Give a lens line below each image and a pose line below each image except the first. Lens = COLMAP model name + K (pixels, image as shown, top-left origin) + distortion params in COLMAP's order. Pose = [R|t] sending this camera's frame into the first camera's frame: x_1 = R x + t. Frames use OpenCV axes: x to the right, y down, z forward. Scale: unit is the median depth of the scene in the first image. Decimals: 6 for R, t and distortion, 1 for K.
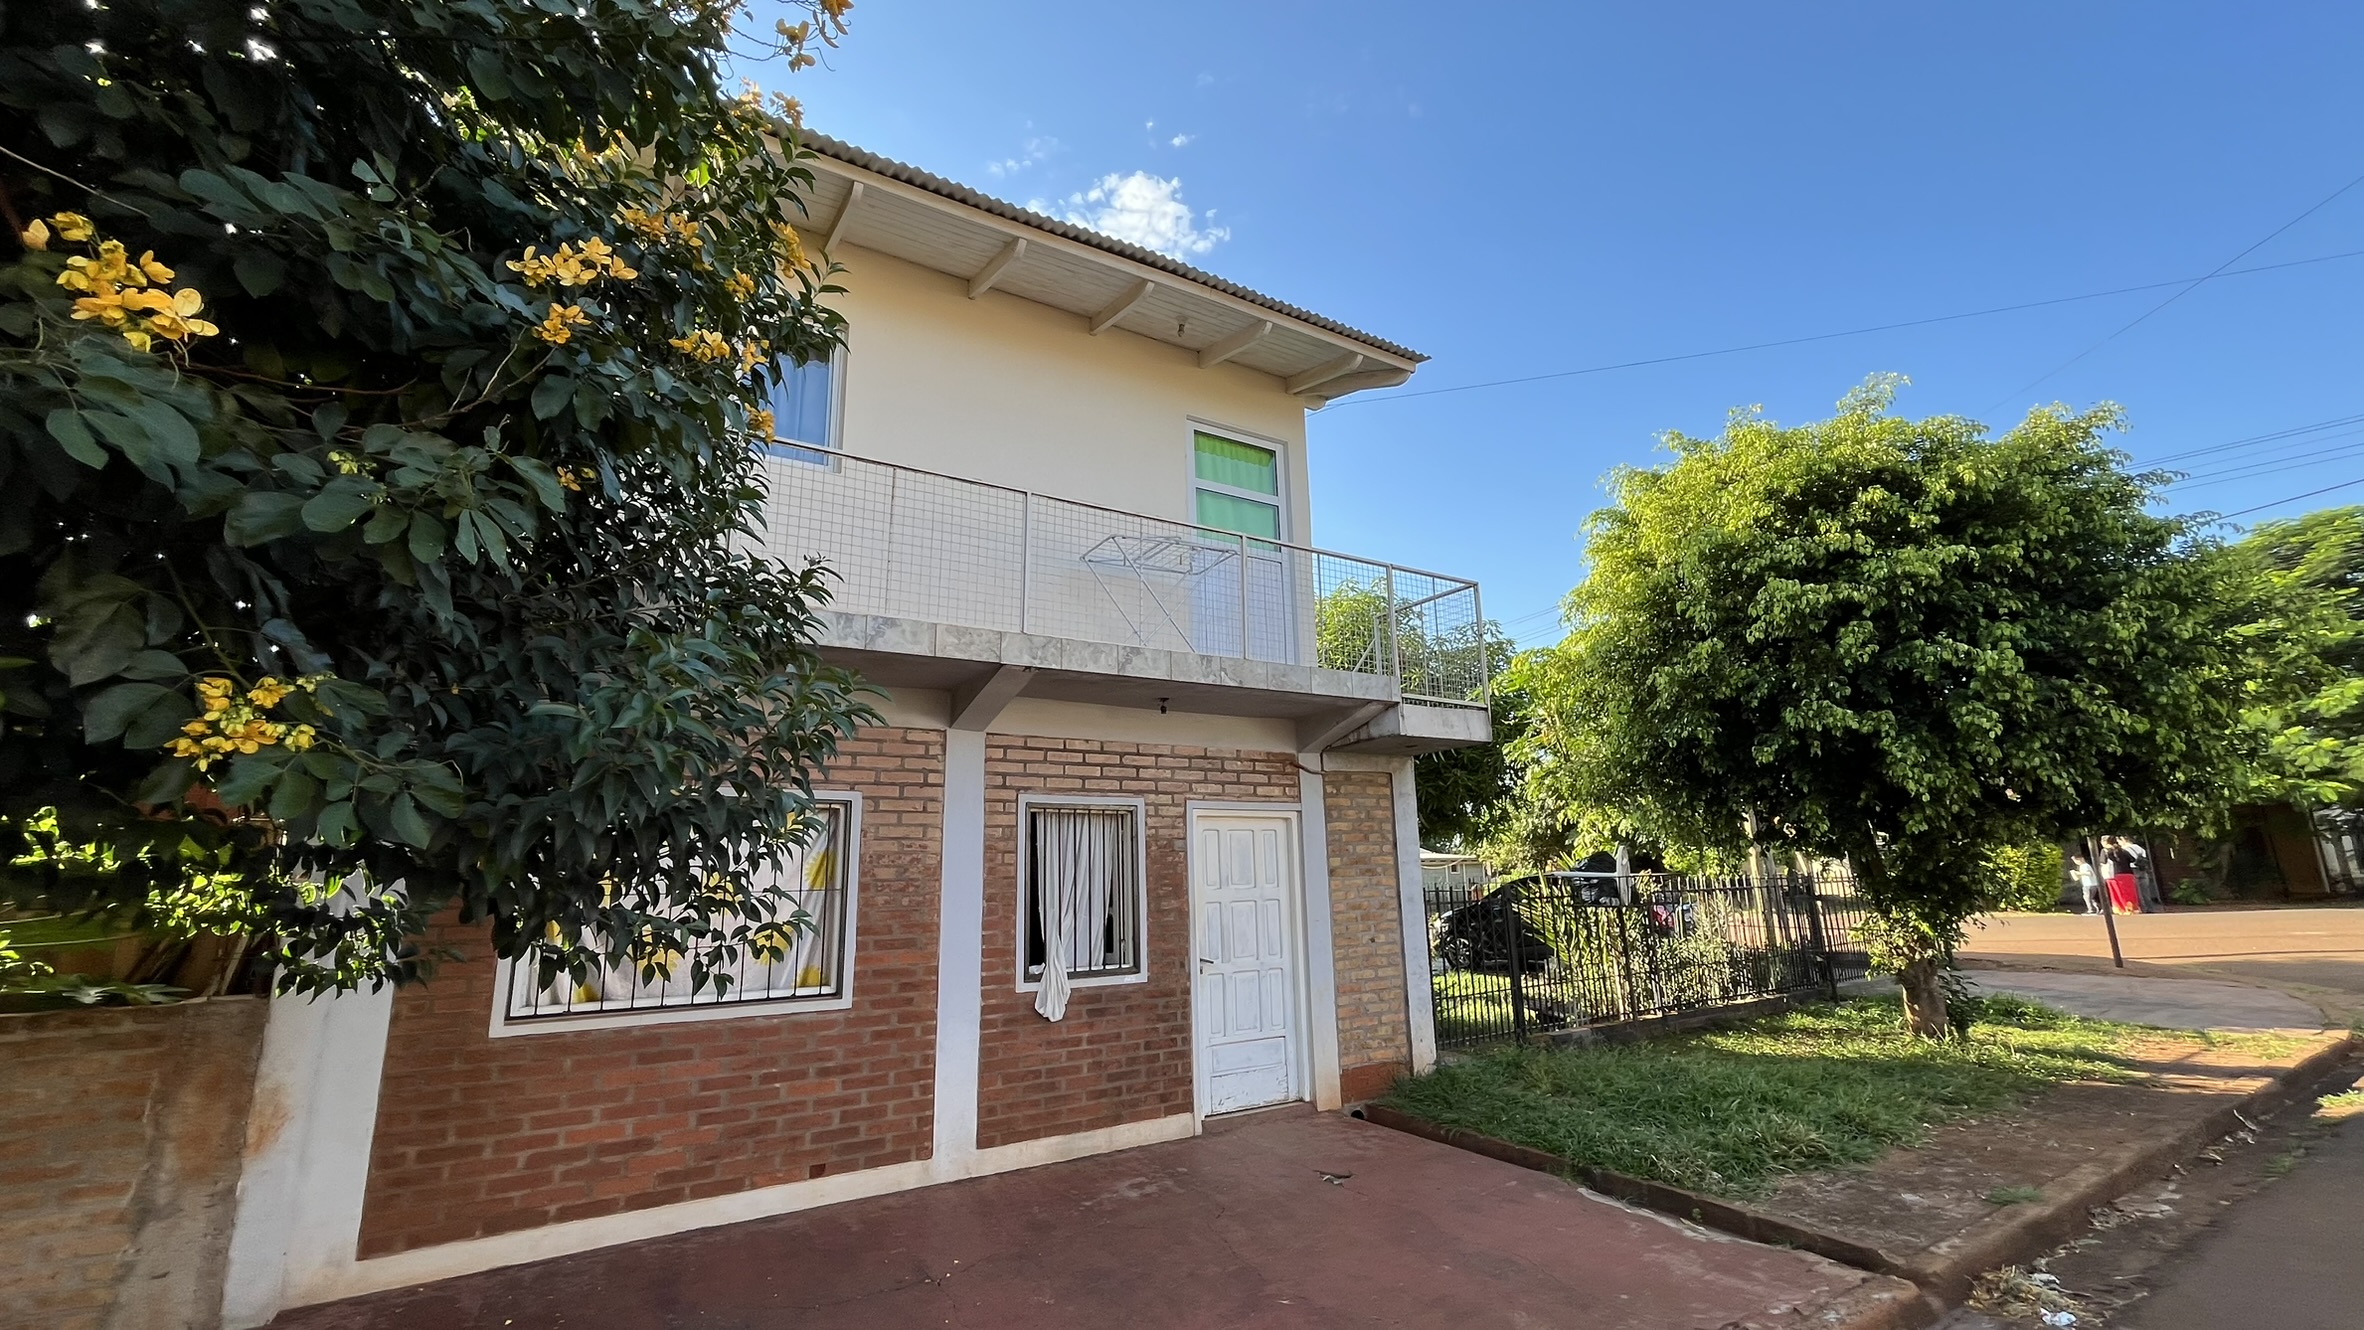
lens RADIAL K [[958.0, 0, 1169.1], [0, 958.0, 667.5], [0, 0, 1]] dist [-0.000479, -0.000334]
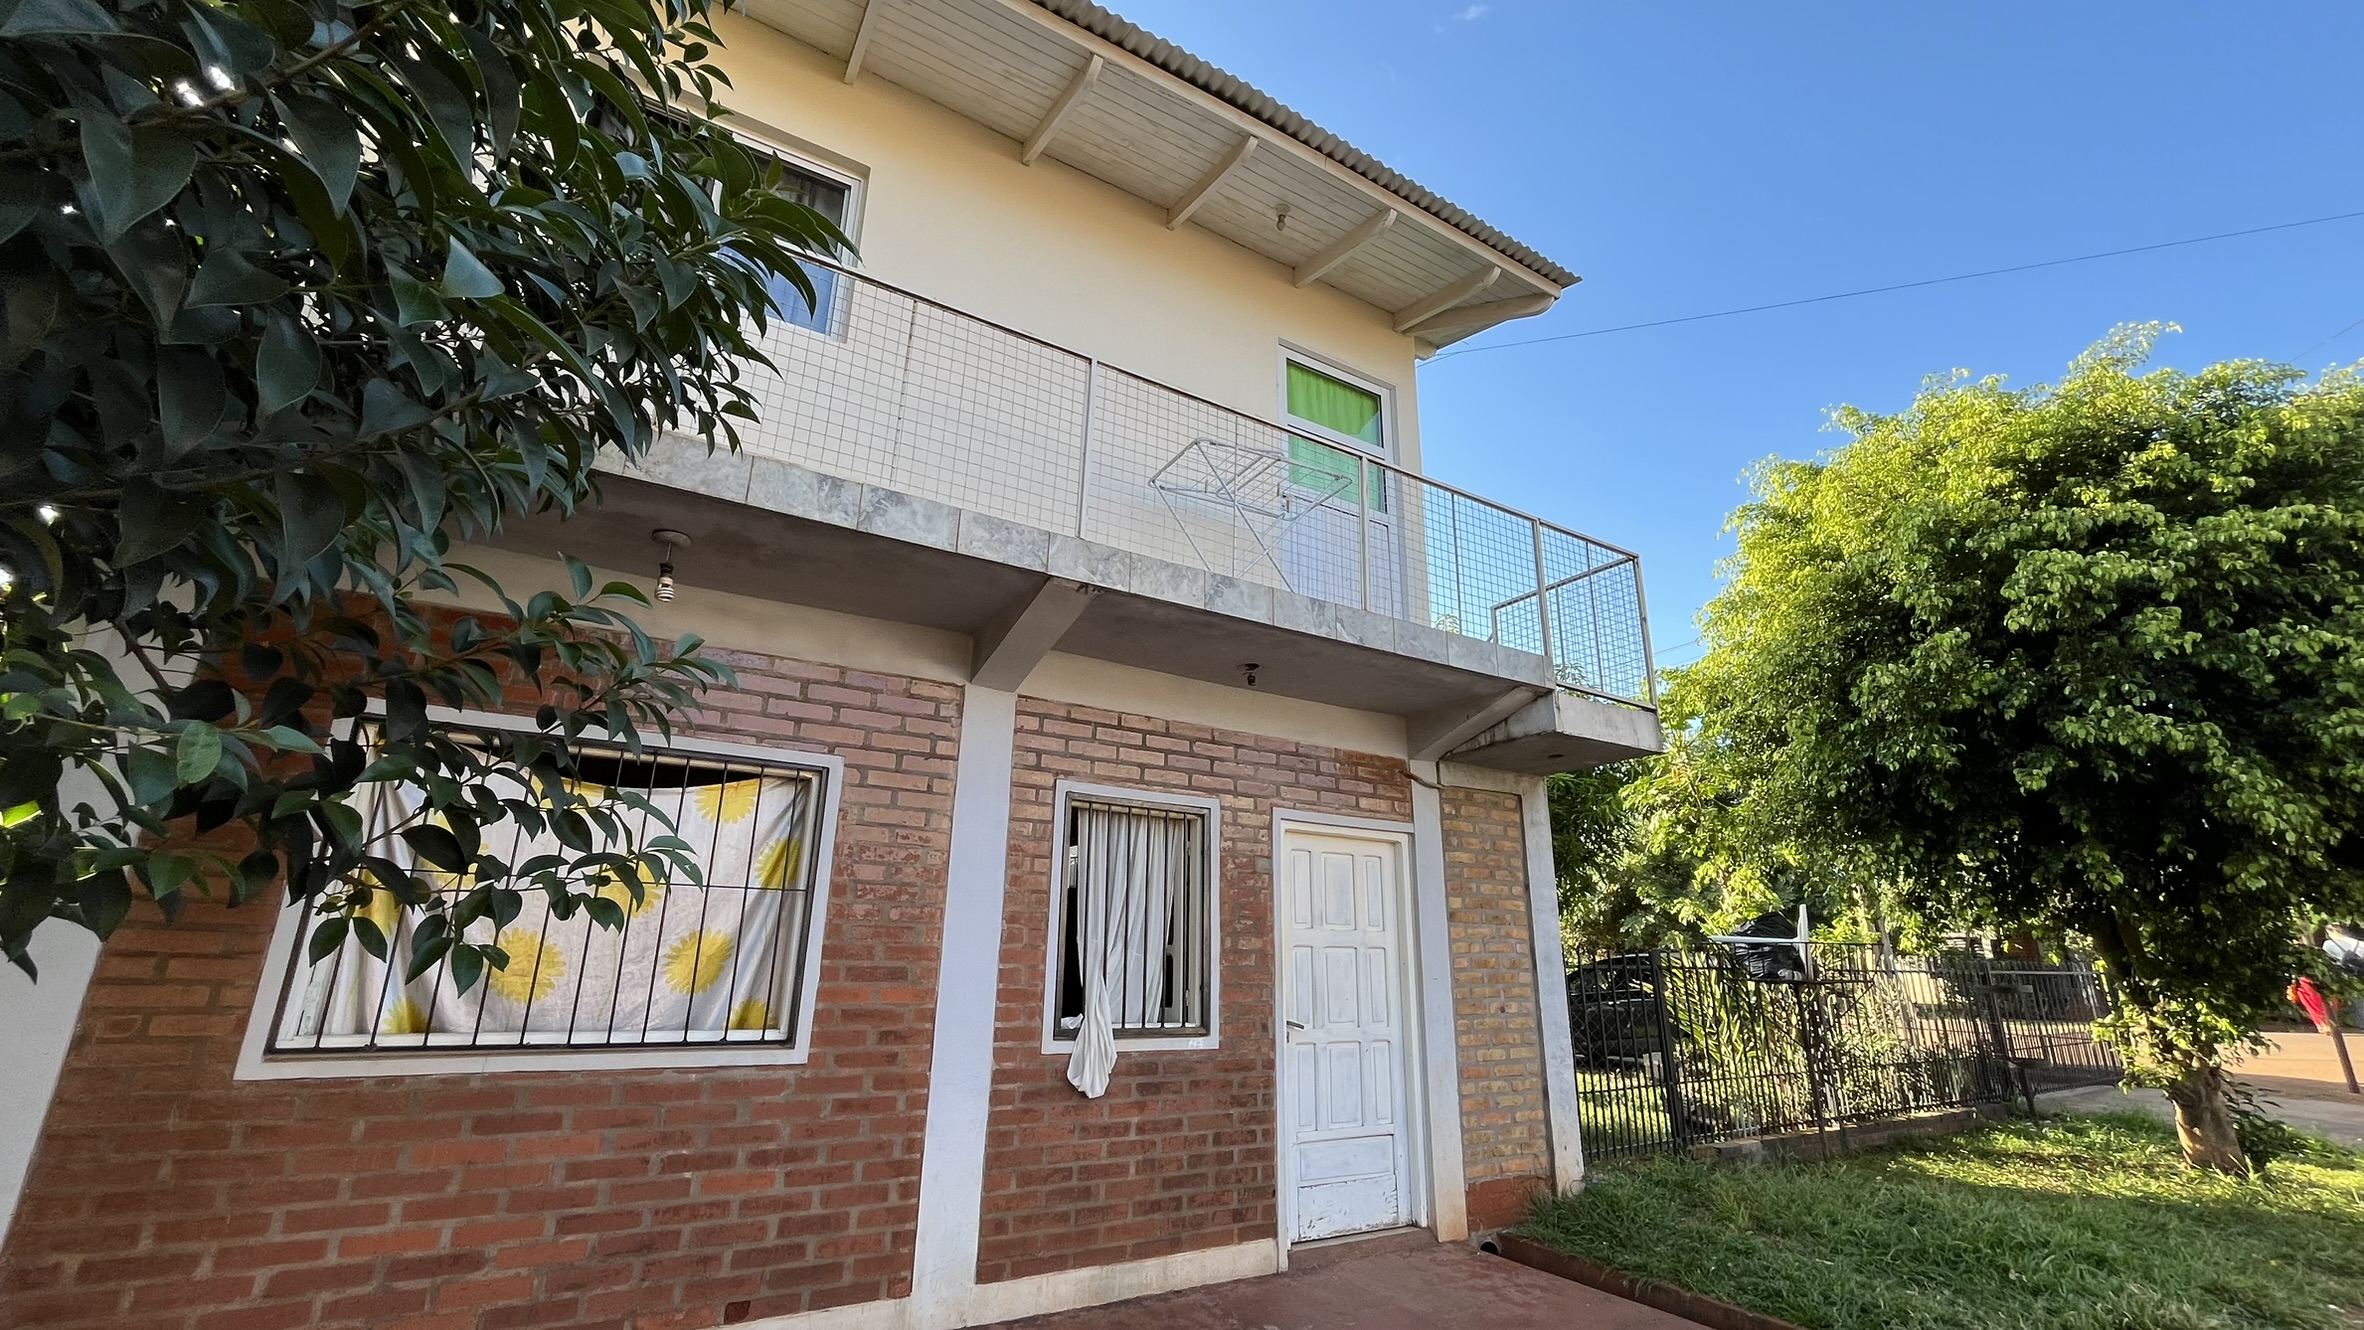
lens RADIAL K [[958.0, 0, 1169.1], [0, 958.0, 667.5], [0, 0, 1]] dist [-0.000479, -0.000334]
pose [[0.999158, 0.036827, -0.018091, -0.058242], [-0.038167, 0.996036, -0.080346, 0.098779], [0.015060, 0.080969, 0.996603, 0.247534]]
